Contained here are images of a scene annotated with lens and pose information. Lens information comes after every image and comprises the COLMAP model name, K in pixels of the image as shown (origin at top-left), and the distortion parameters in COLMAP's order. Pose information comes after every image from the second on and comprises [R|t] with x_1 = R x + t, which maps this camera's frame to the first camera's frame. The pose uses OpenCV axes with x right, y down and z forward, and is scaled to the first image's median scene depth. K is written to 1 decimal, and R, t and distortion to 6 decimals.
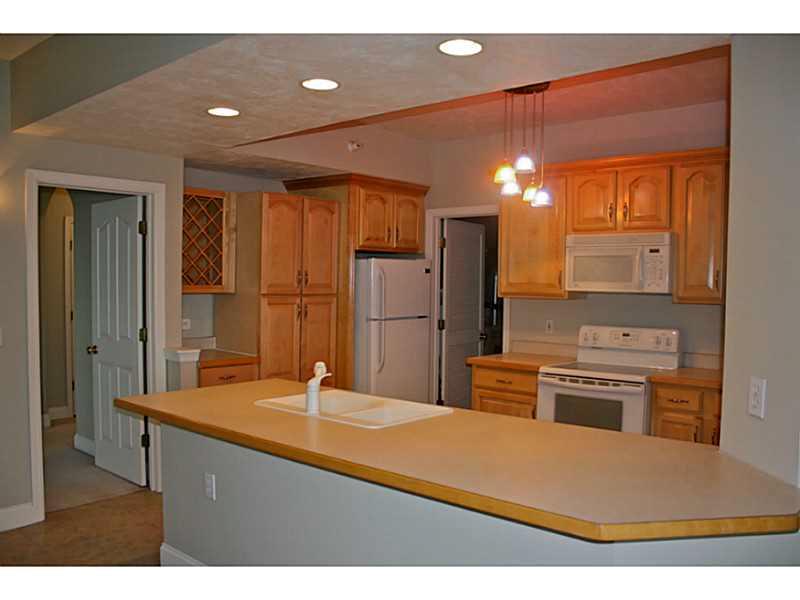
lens RADIAL K [[668.9, 0, 367.7], [0, 668.9, 303.1], [0, 0, 1]] dist [-0.147104, 0.183906]
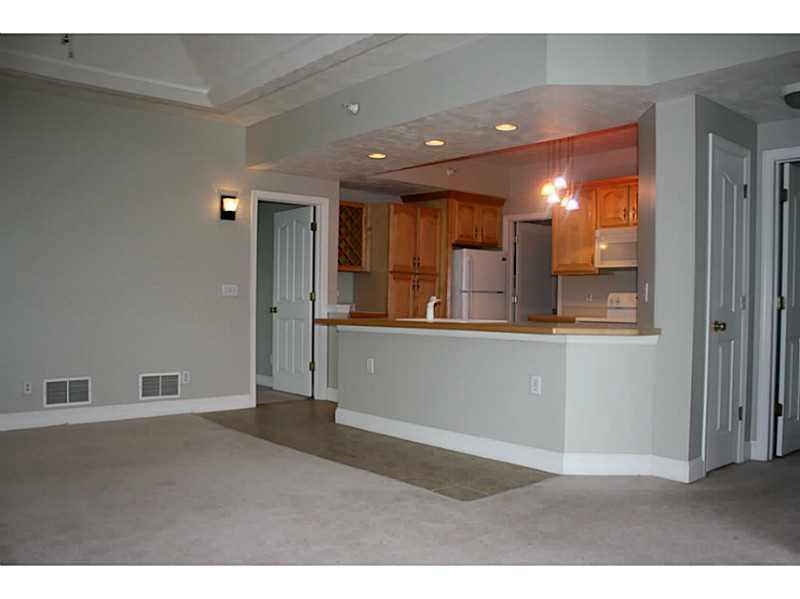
lens RADIAL K [[668.9, 0, 367.7], [0, 668.9, 302.6], [0, 0, 1]] dist [-0.147104, 0.183906]
pose [[0.989819, 0.005307, -0.142231, 0.006806], [-0.009001, 0.999638, -0.025340, 0.093783], [0.142045, 0.026362, 0.989509, -0.482357]]
